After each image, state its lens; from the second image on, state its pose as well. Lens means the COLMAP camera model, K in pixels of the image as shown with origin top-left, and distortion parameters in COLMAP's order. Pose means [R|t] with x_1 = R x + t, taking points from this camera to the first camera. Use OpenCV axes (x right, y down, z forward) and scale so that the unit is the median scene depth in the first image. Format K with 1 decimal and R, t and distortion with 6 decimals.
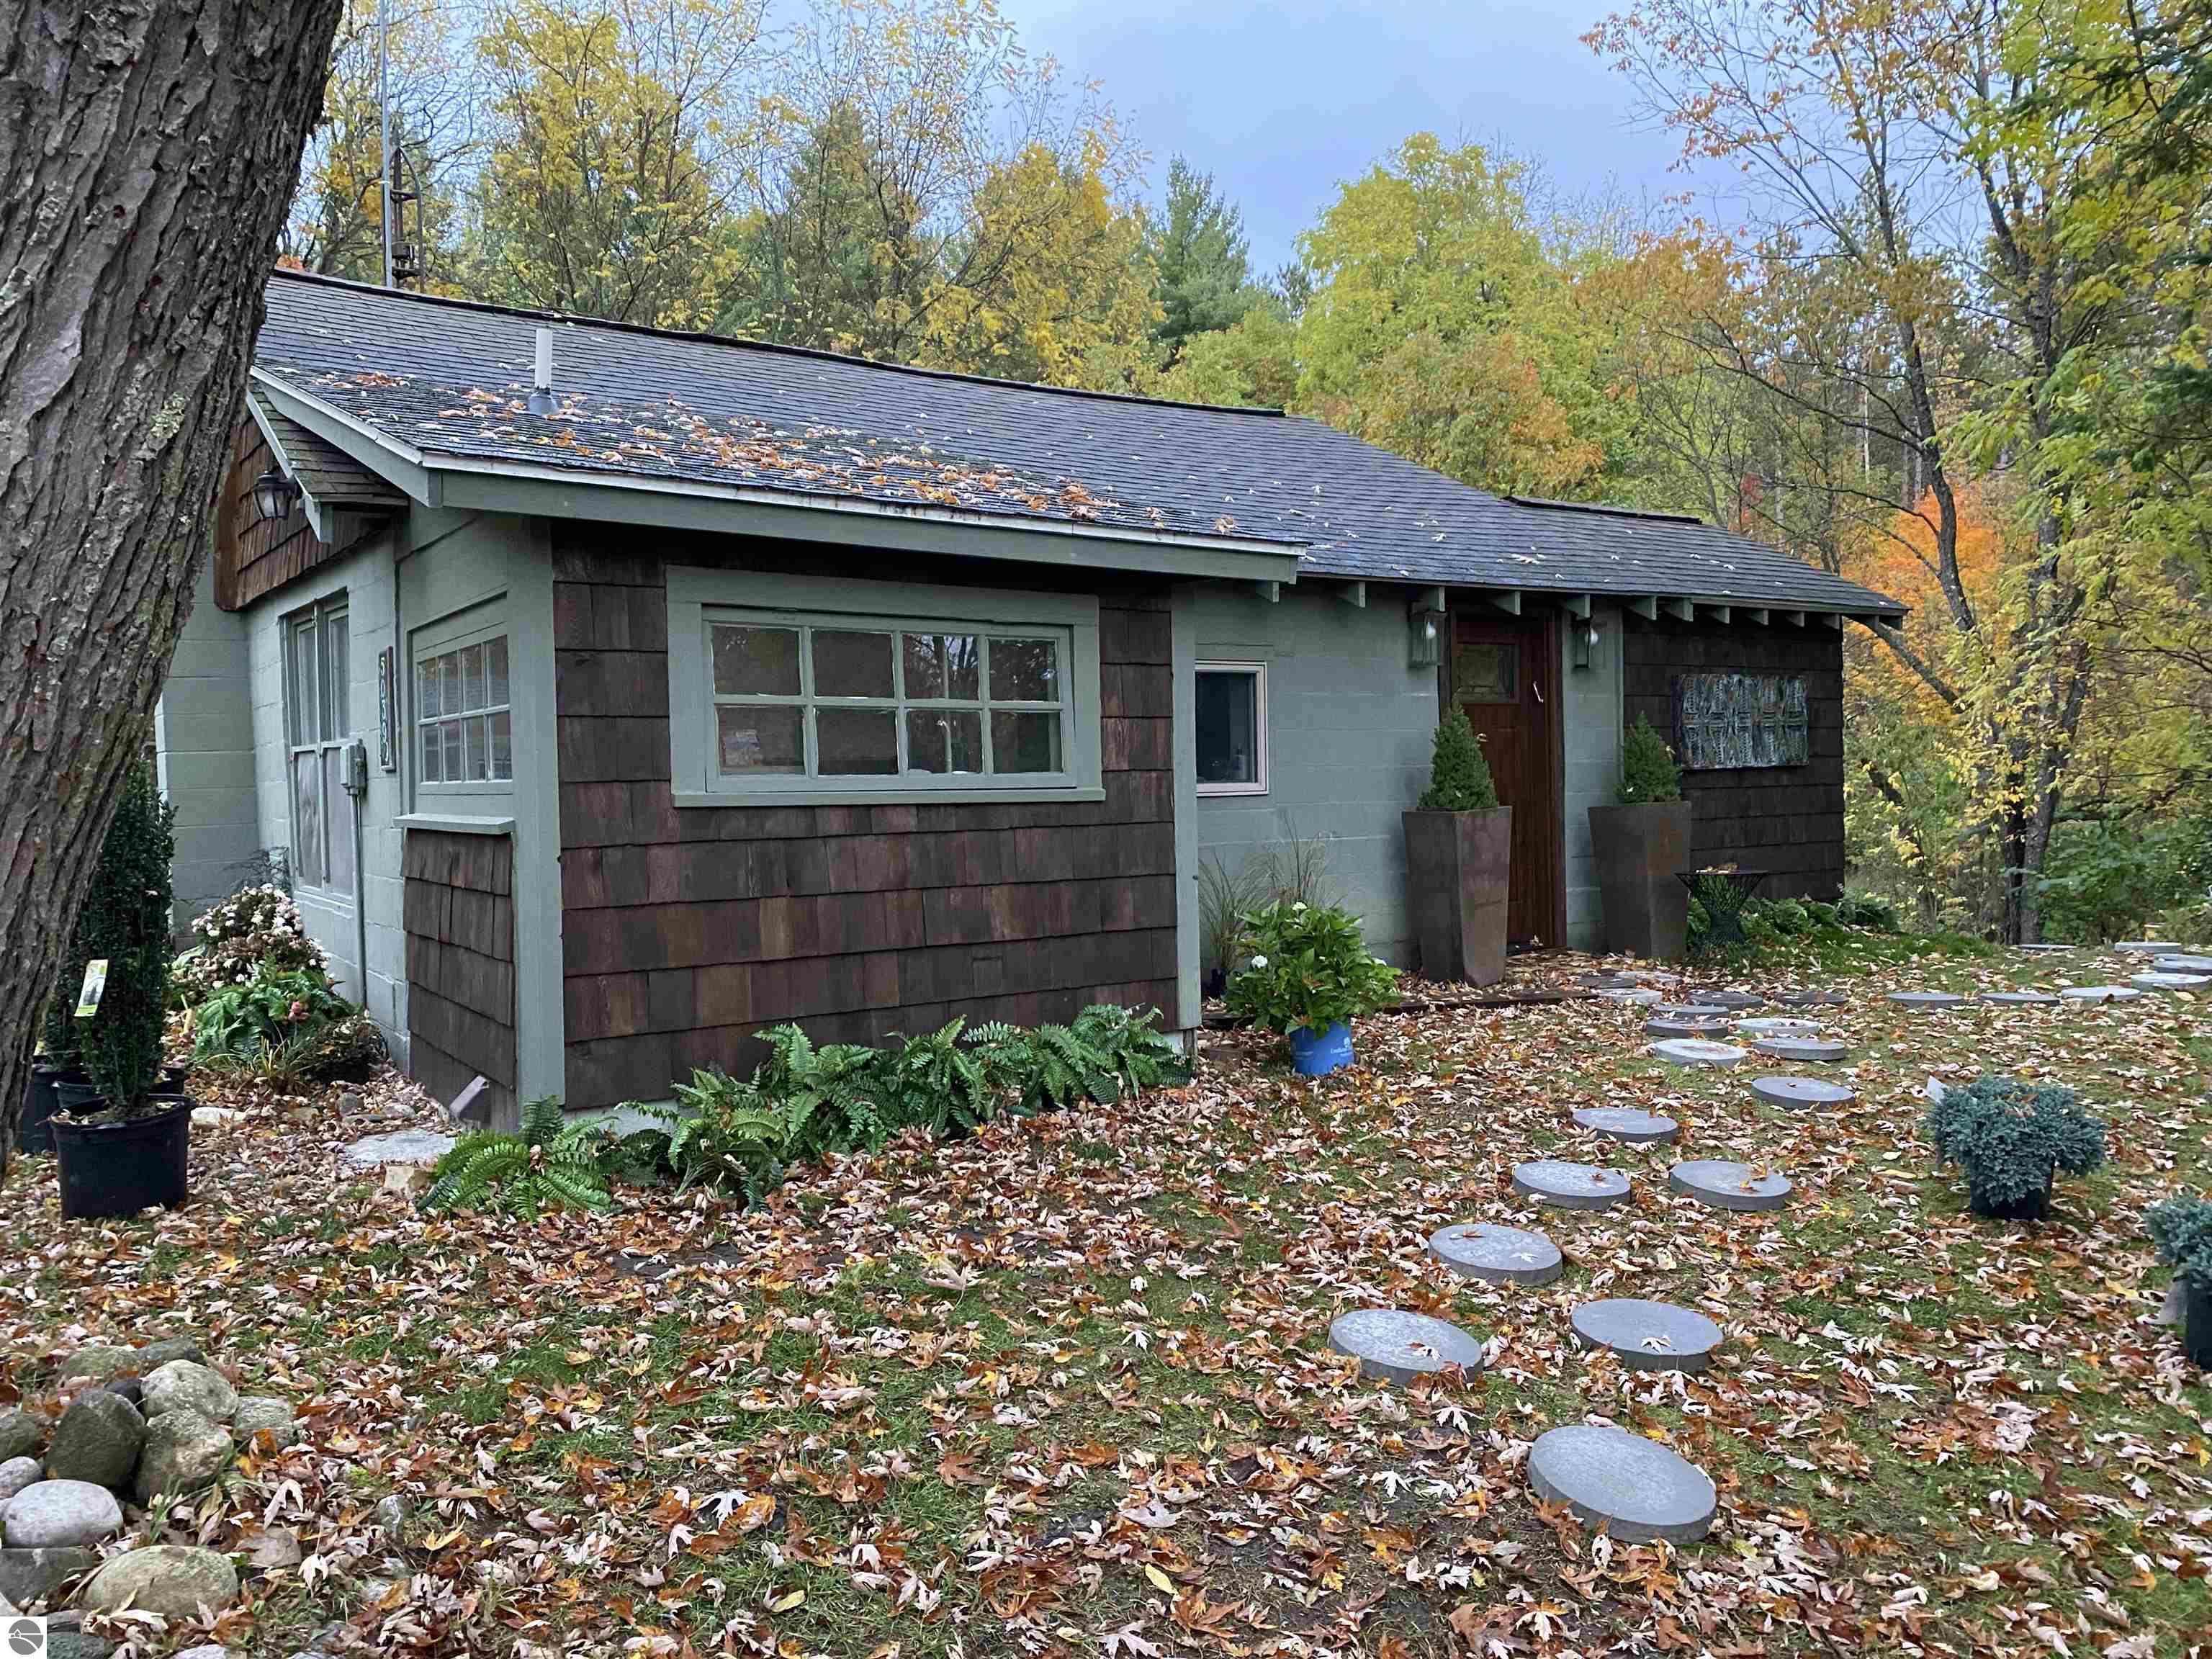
lens RADIAL K [[1673.2, 0, 1106.0], [0, 1673.2, 829.5], [0, 0, 1]] dist [0.076575, -0.089508]
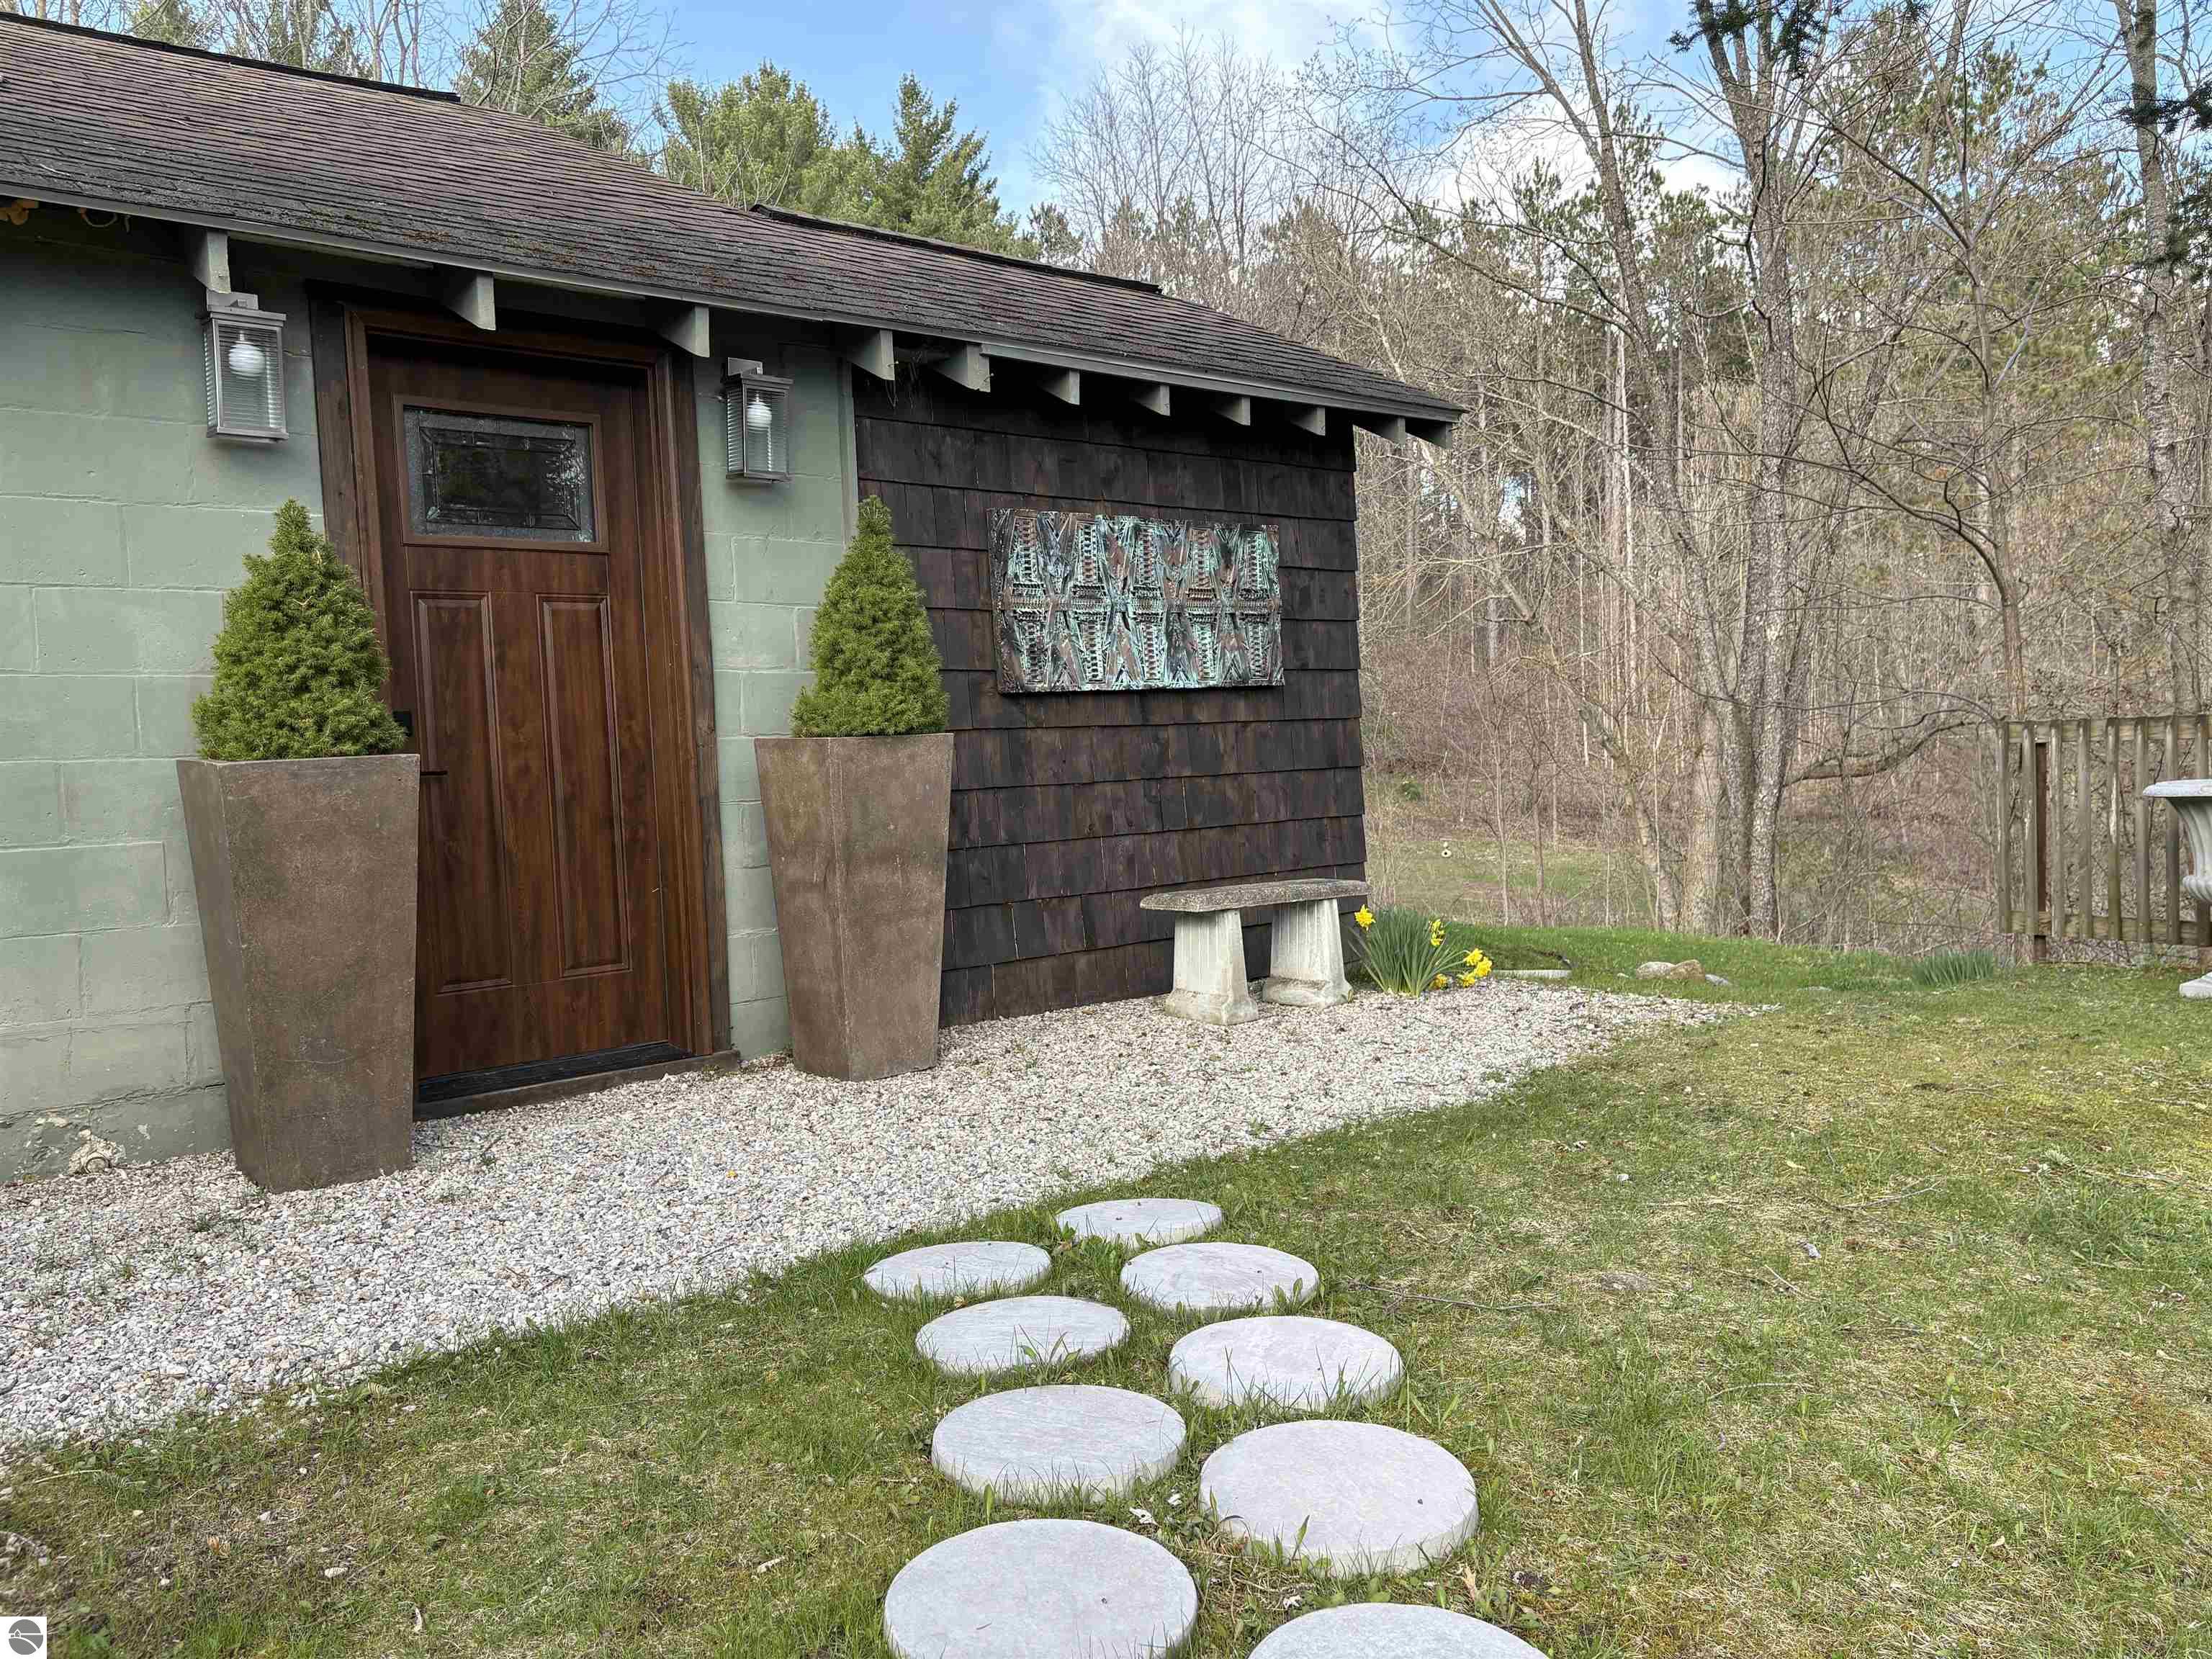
lens RADIAL K [[1698.1, 0, 1106.0], [0, 1698.1, 829.5], [0, 0, 1]] dist [0.080715, -0.009270]
pose [[0.993783, -0.030183, 0.107163, 0.303748], [0.029129, 0.999511, 0.011391, 0.001828], [-0.107454, -0.008199, 0.994176, 0.457794]]
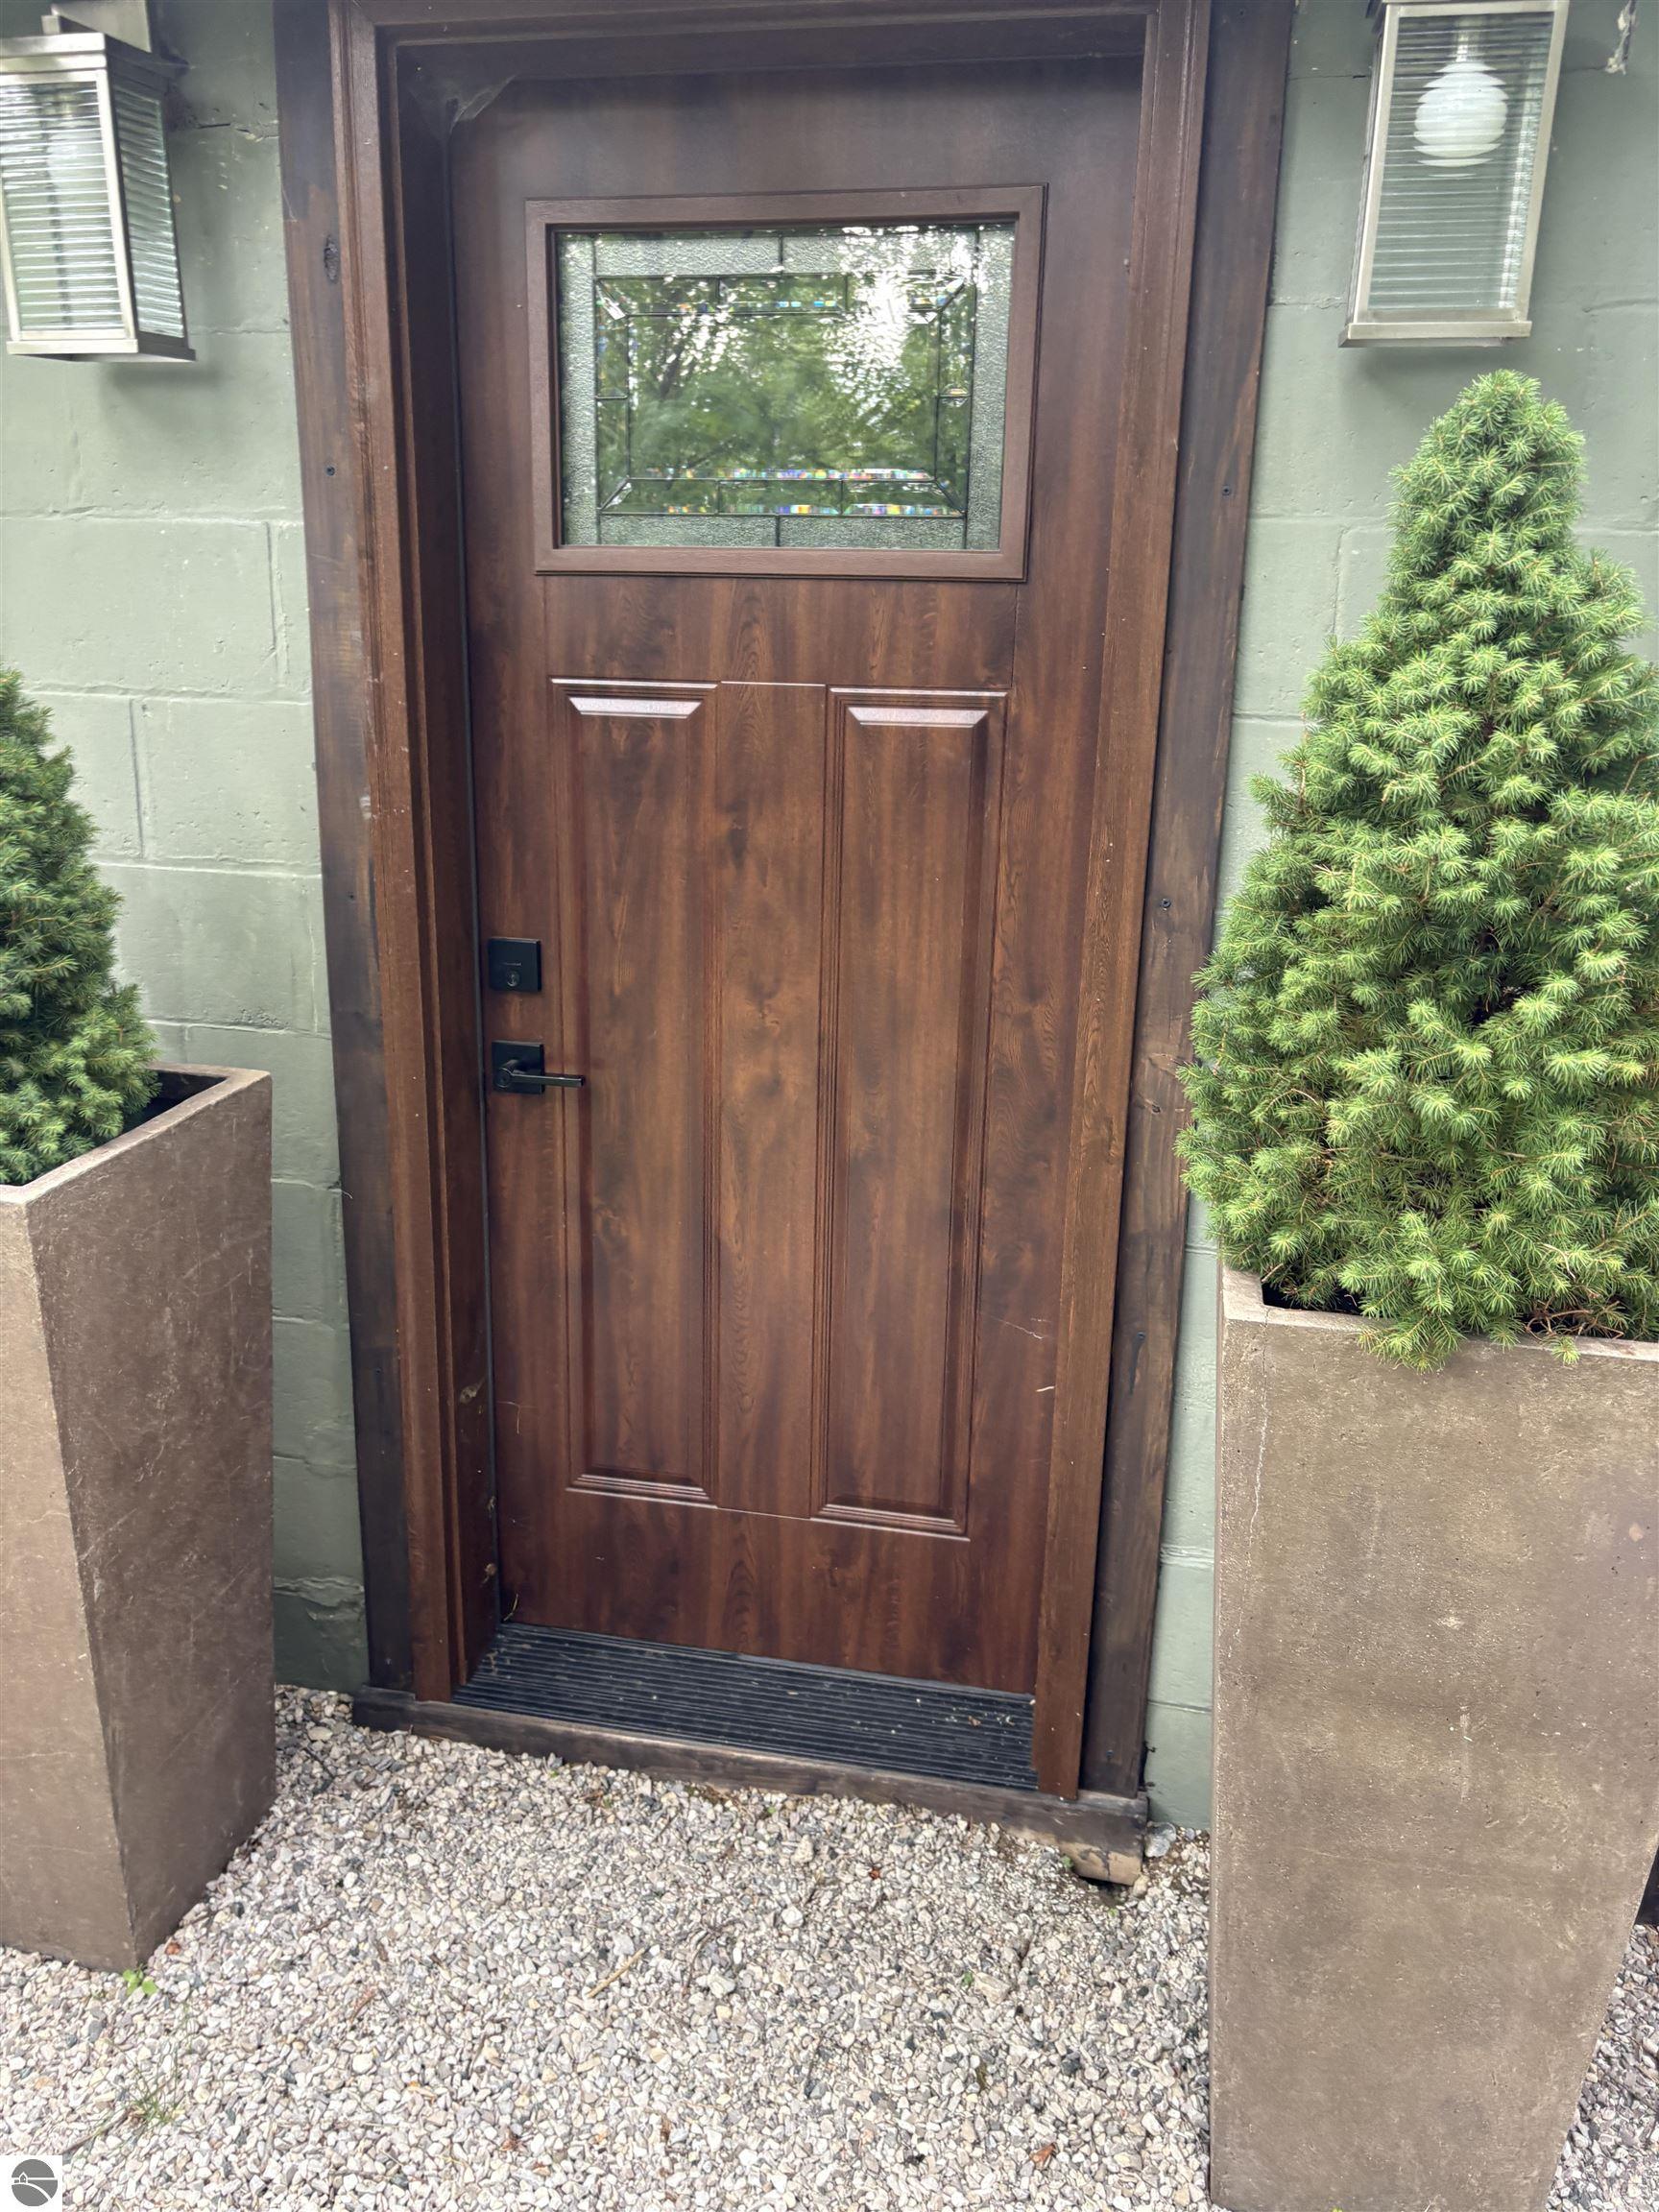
lens RADIAL K [[1698.1, 0, 829.5], [0, 1698.1, 1106.0], [0, 0, 1]] dist [0.080715, -0.009270]
pose [[0.680127, 0.238022, -0.693378, 0.342723], [-0.054129, 0.959547, 0.276298, -0.062304], [0.731093, -0.150386, 0.665497, 0.769280]]
